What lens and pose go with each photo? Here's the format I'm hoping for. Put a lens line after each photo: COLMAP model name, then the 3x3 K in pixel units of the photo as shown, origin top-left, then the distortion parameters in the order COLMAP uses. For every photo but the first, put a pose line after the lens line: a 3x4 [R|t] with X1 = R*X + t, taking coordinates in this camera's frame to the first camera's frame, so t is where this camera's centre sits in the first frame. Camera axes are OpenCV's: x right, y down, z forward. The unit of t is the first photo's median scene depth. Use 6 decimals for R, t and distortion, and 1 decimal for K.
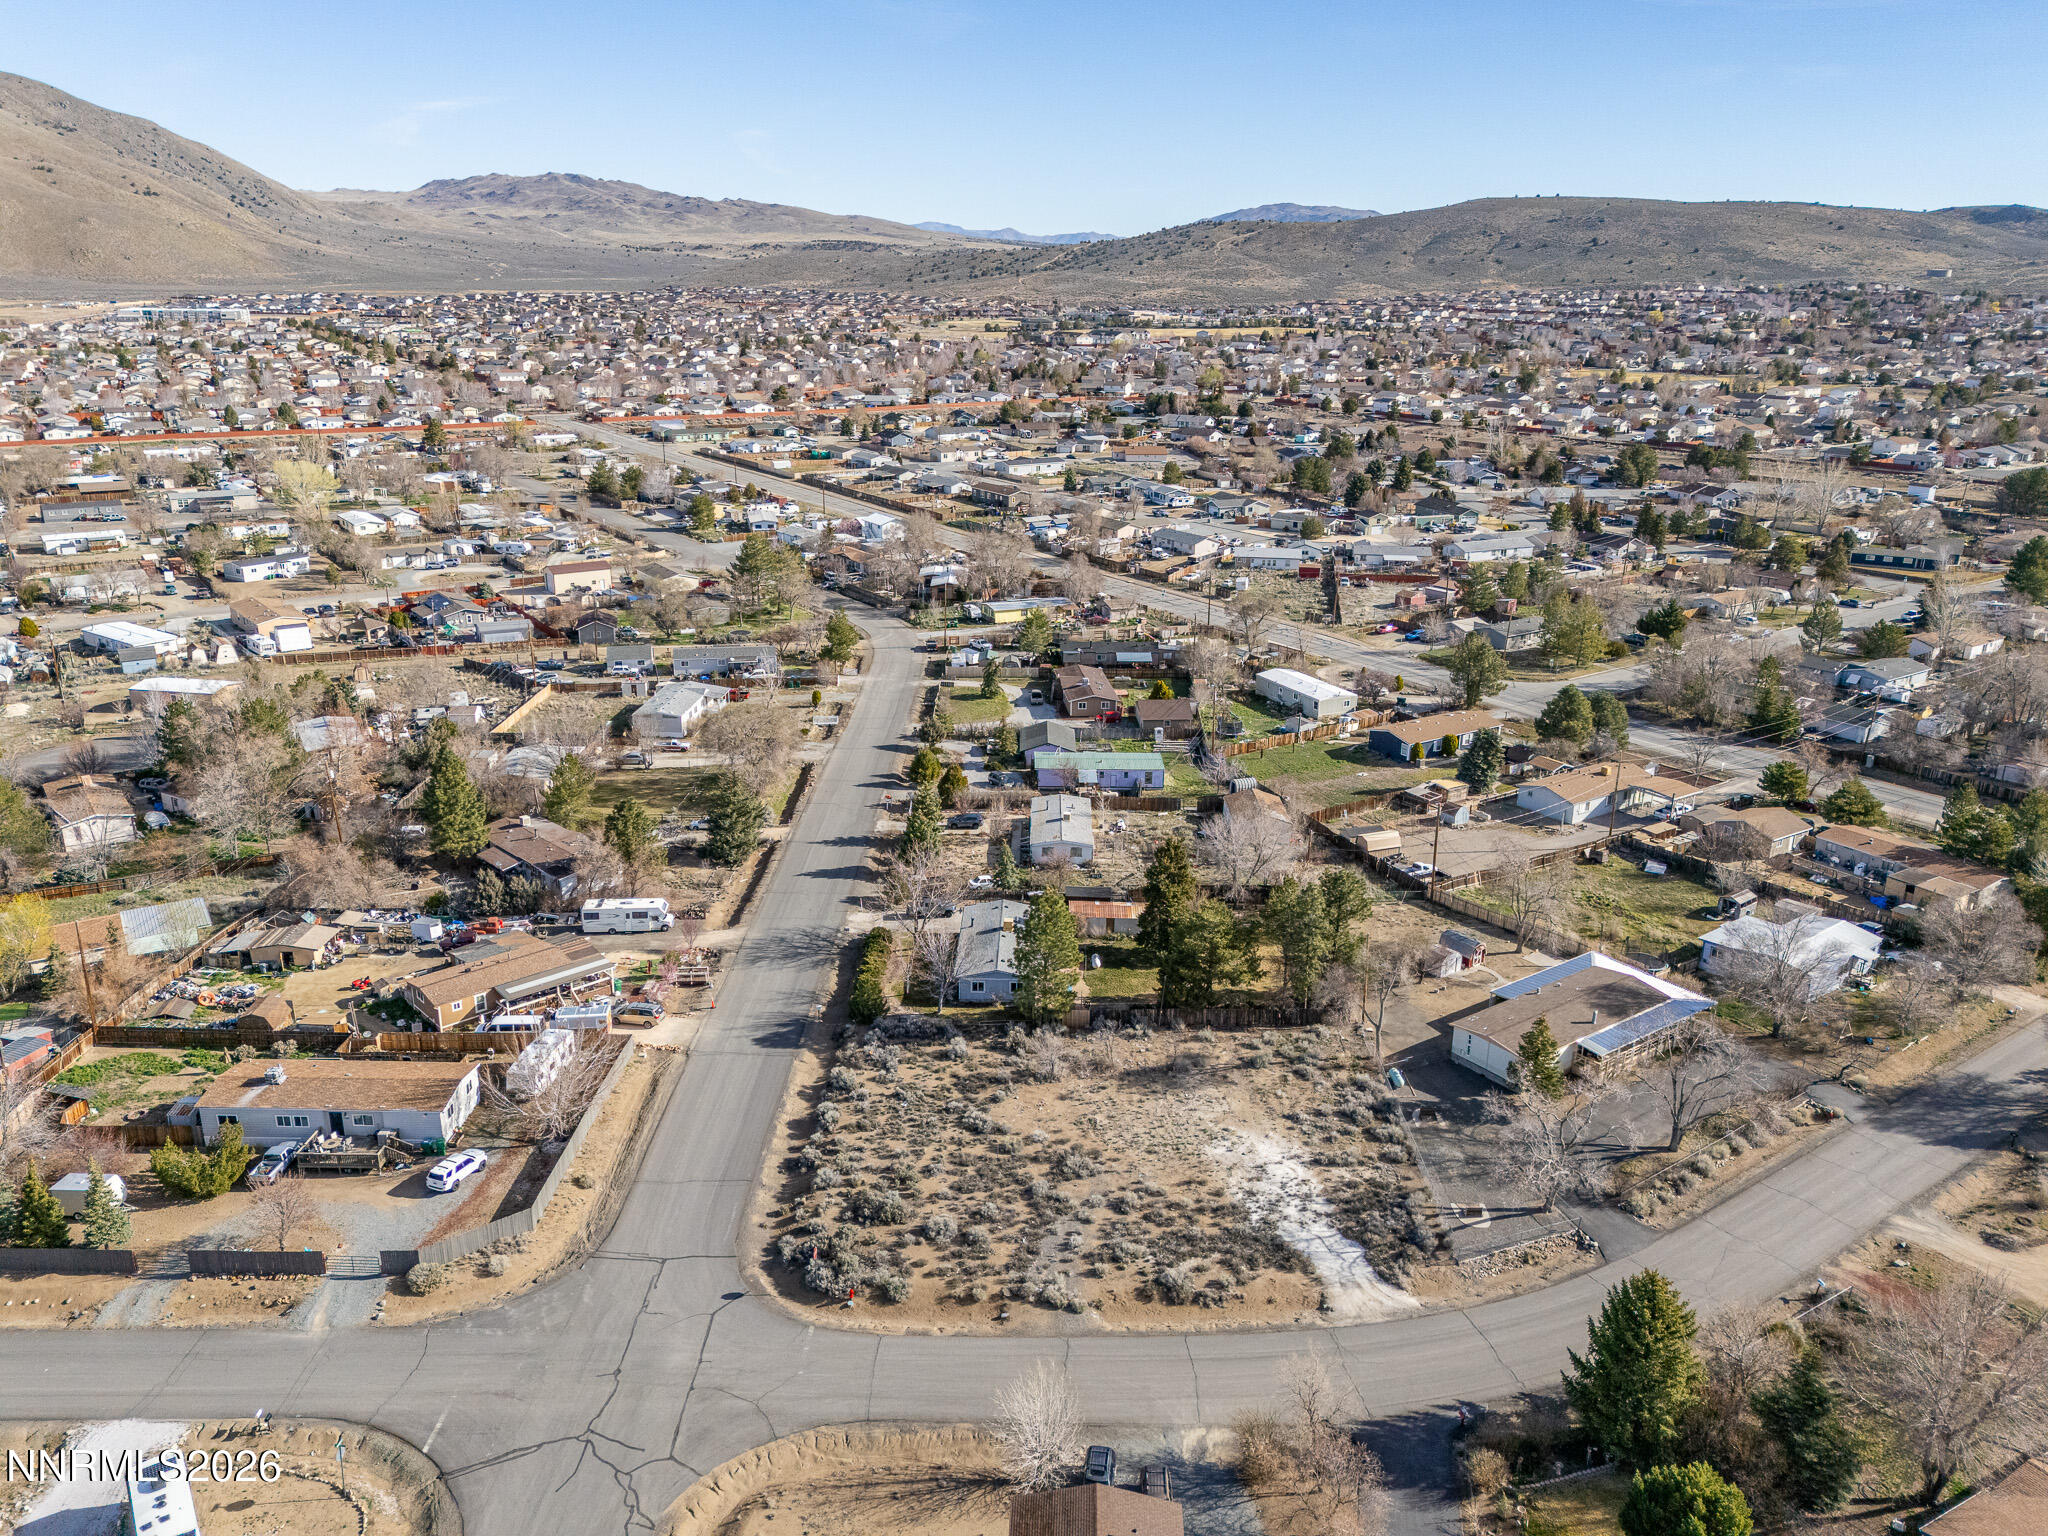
lens RADIAL K [[1494.3, 0, 1027.7], [0, 1494.3, 774.2], [0, 0, 1]] dist [0.080483, -0.073977]
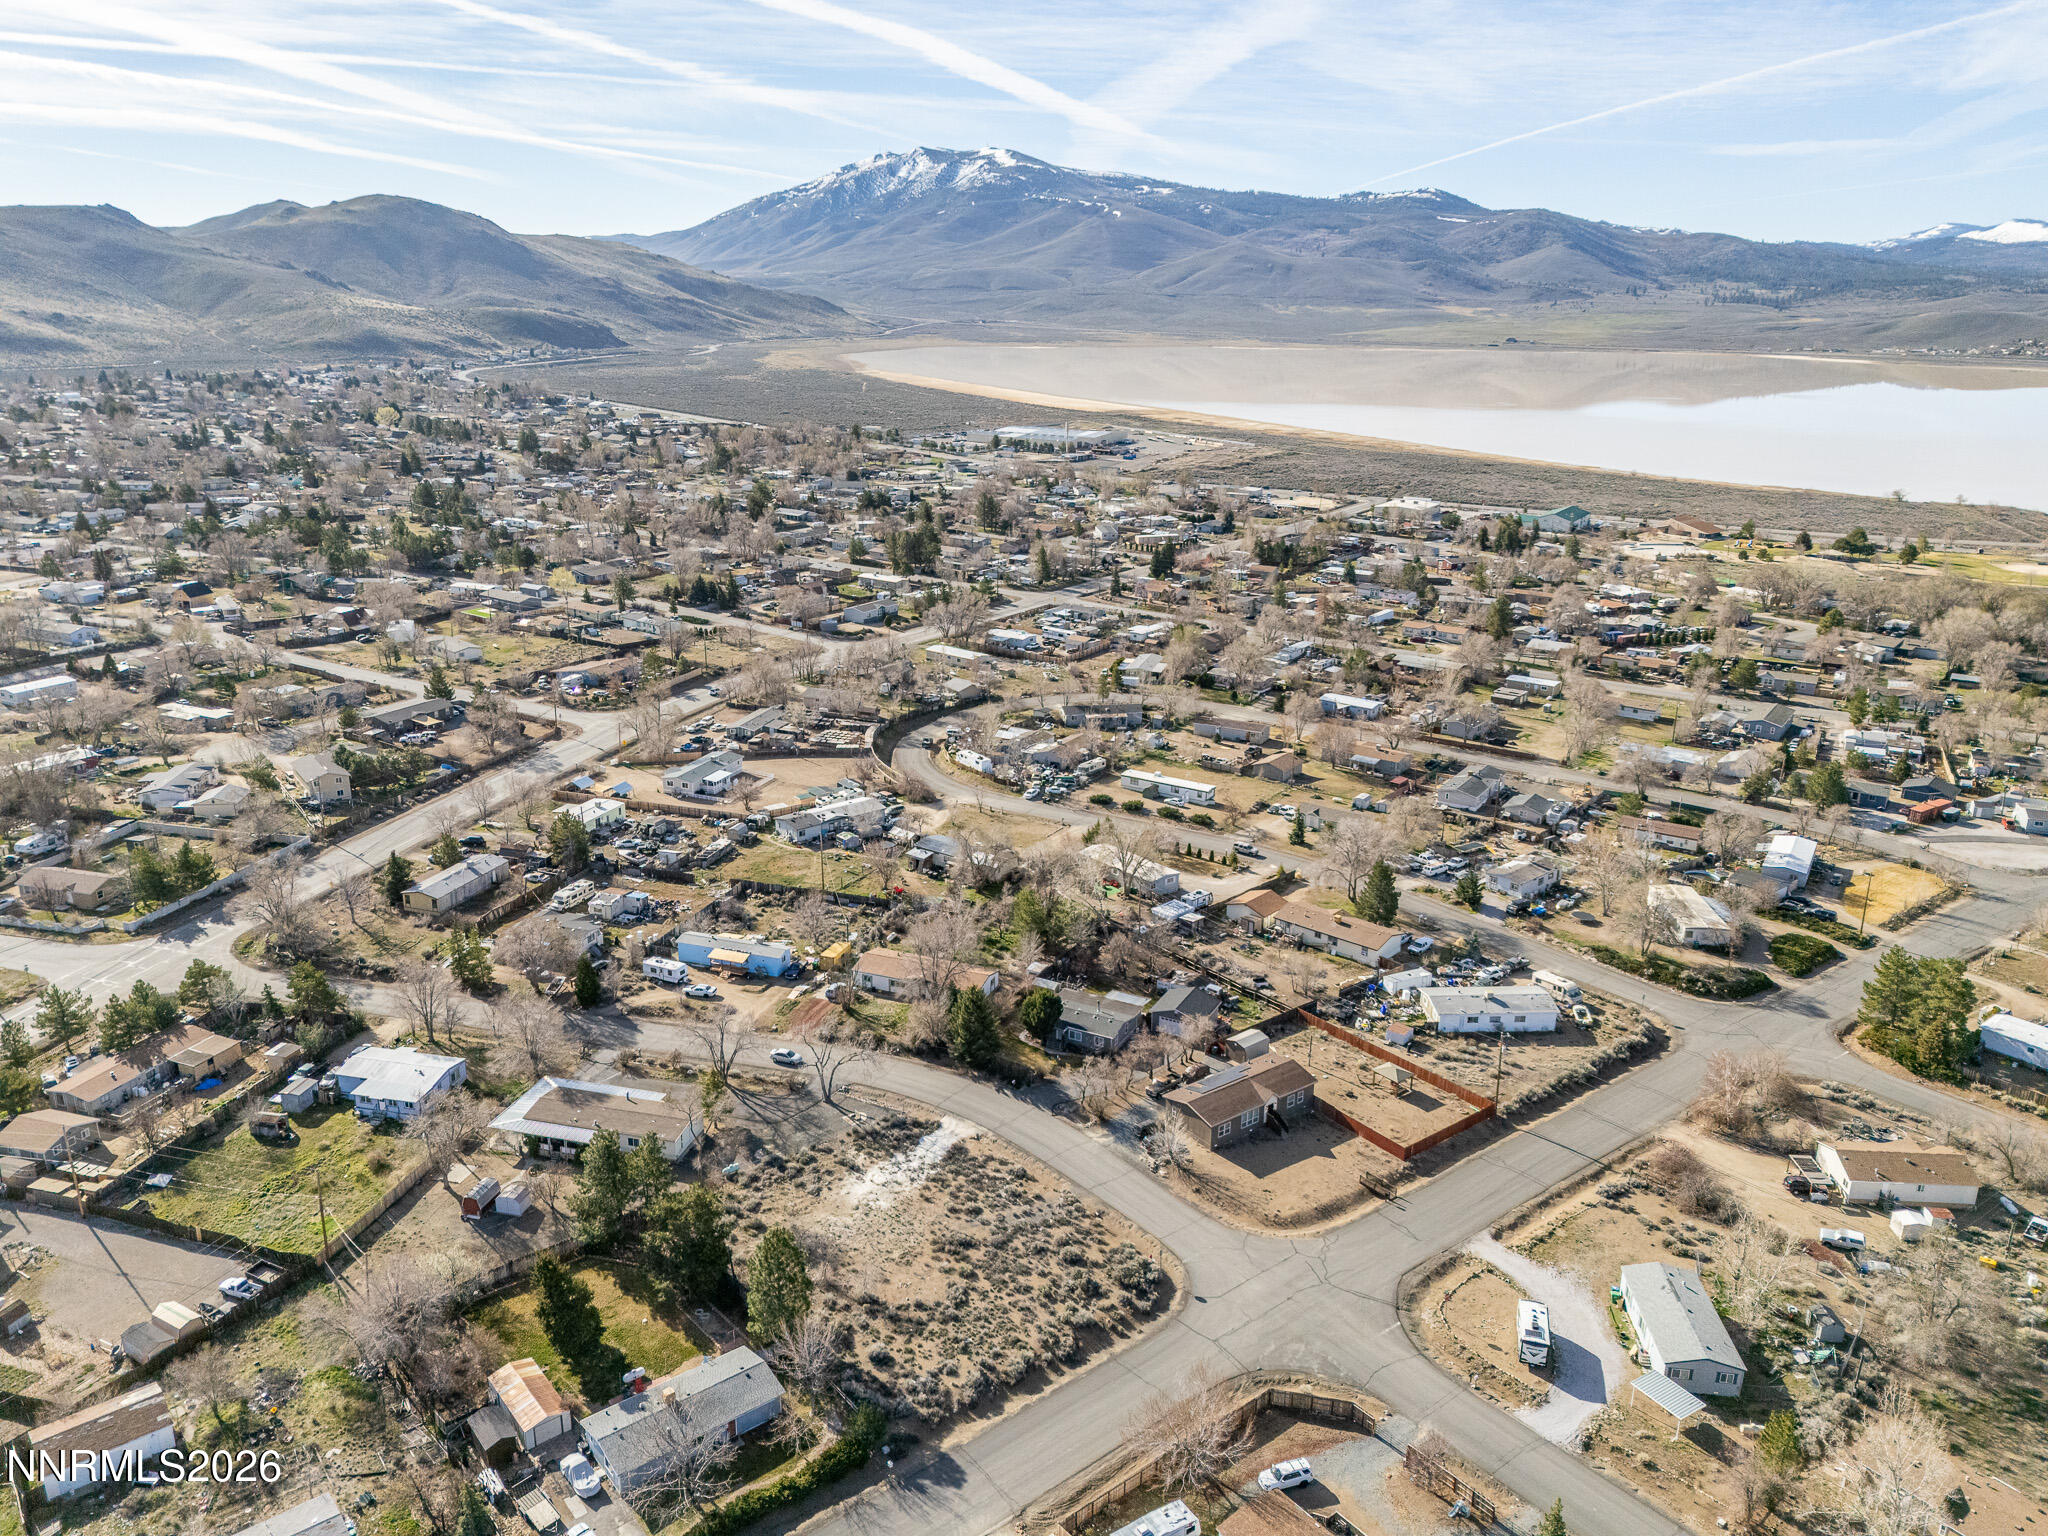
lens RADIAL K [[1498.7, 0, 1024.0], [0, 1498.7, 768.0], [0, 0, 1]] dist [0.071750, -0.052544]
pose [[-0.635260, -0.251355, 0.730251, -0.867047], [0.227736, 0.842542, 0.488118, -0.741567], [-0.737958, 0.476386, -0.477991, 1.291535]]
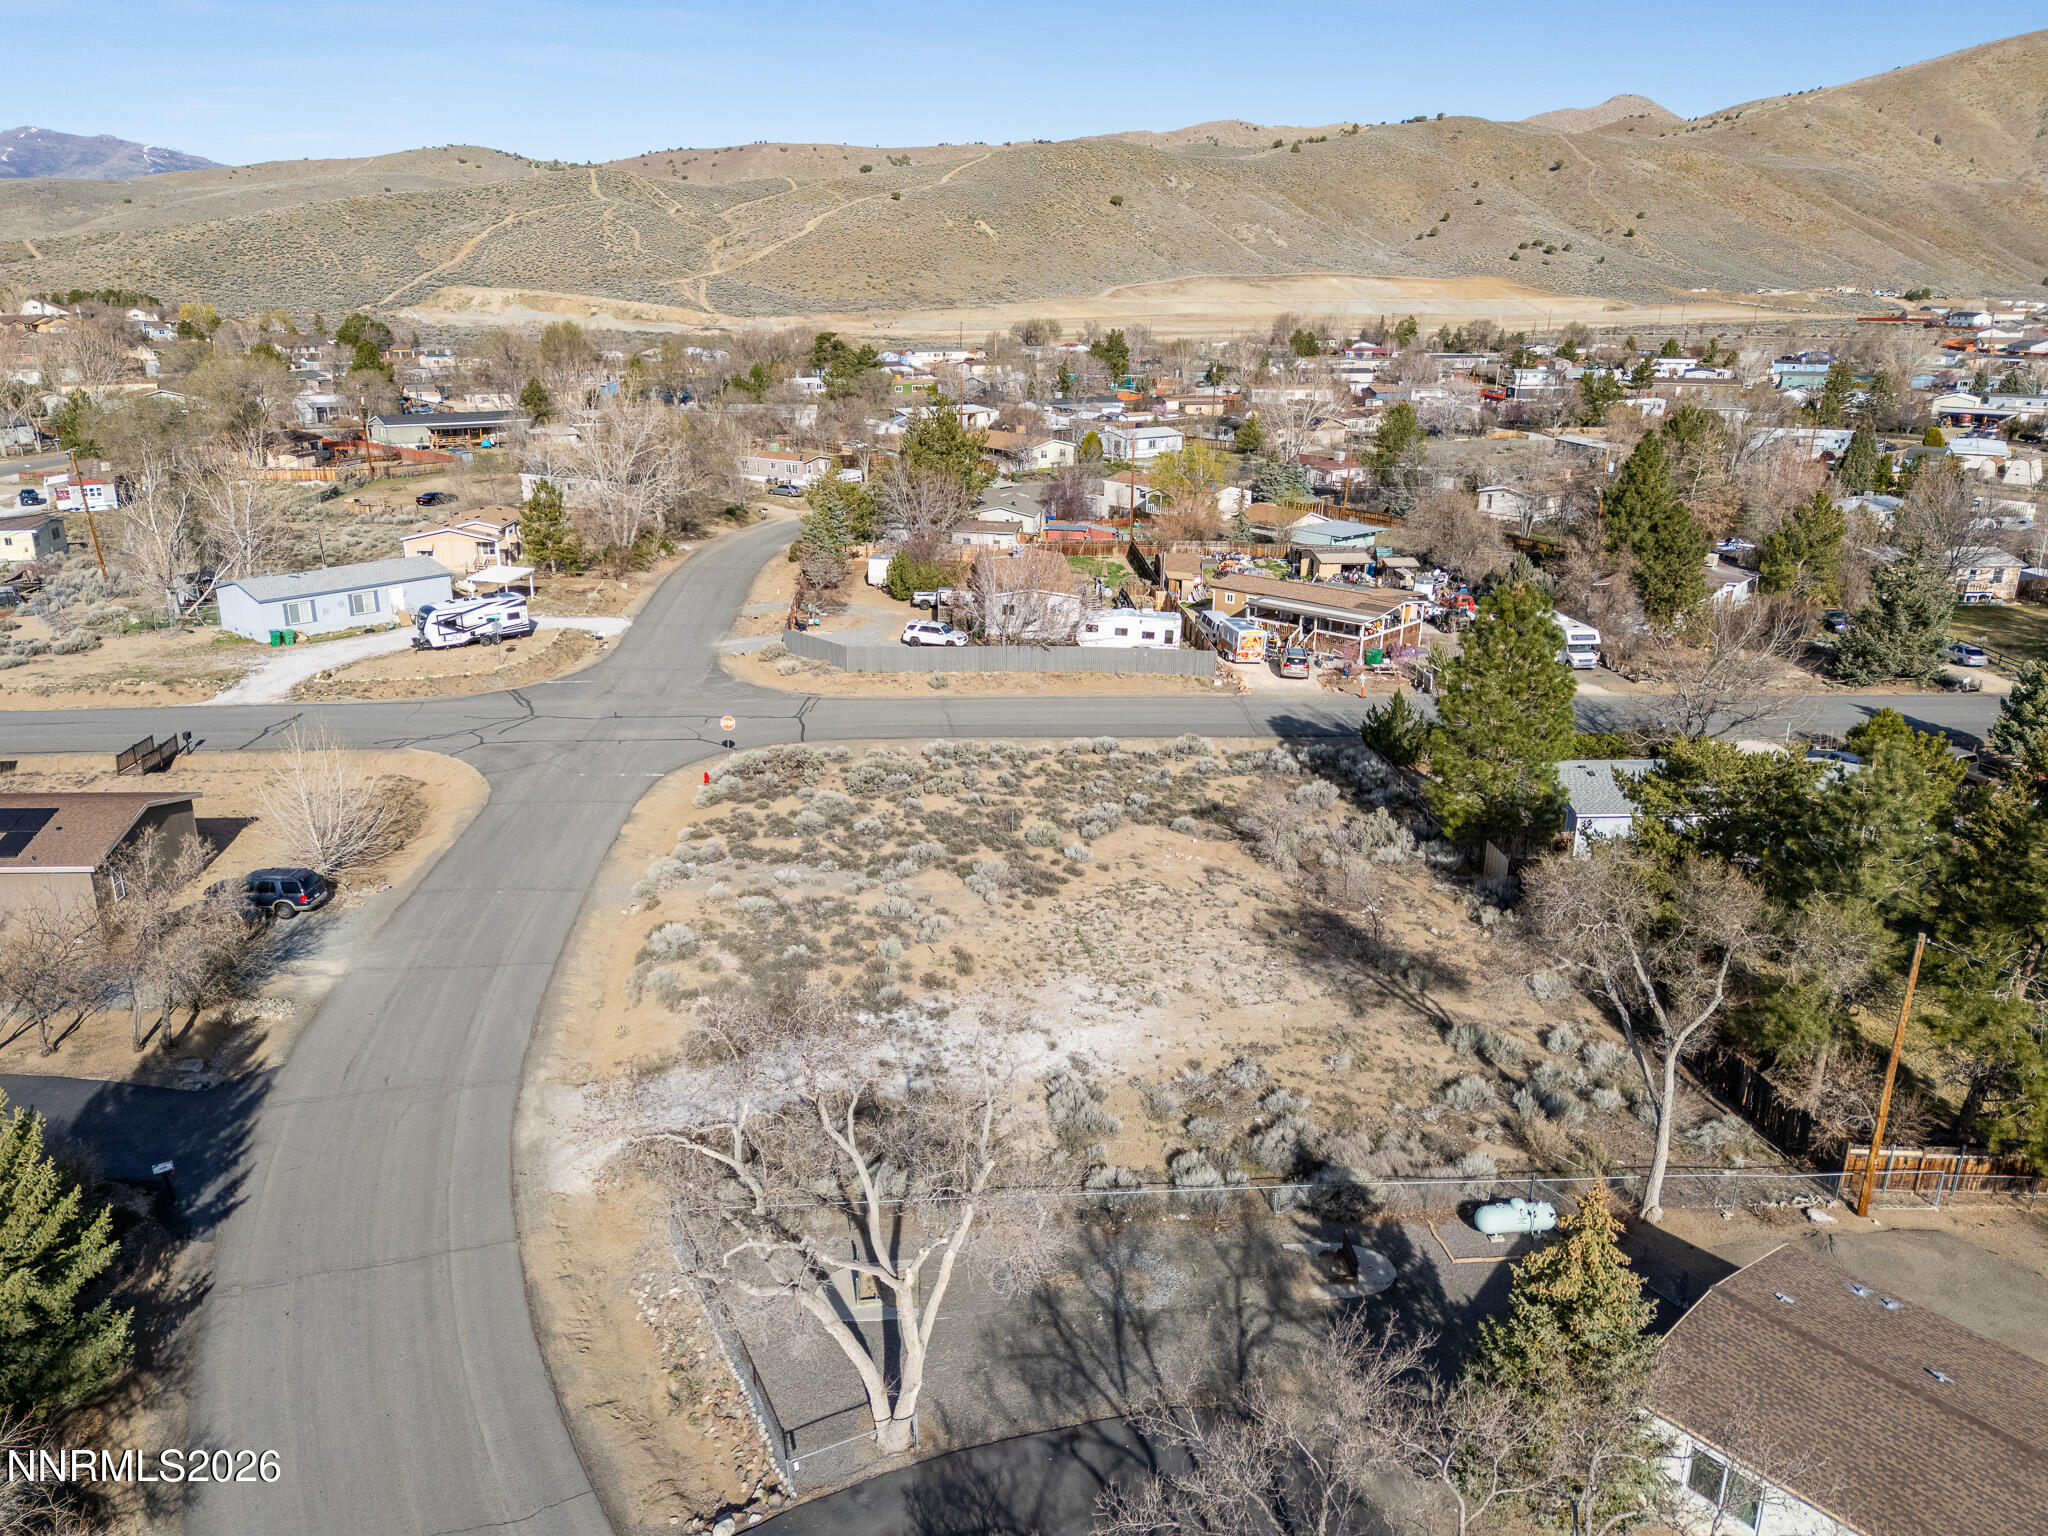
lens RADIAL K [[1498.7, 0, 1024.0], [0, 1498.7, 768.0], [0, 0, 1]] dist [0.071750, -0.052544]
pose [[0.084457, 0.299594, -0.950321, 0.527057], [-0.327747, 0.909013, 0.257444, 0.058681], [0.940983, 0.289722, 0.174963, 0.805552]]
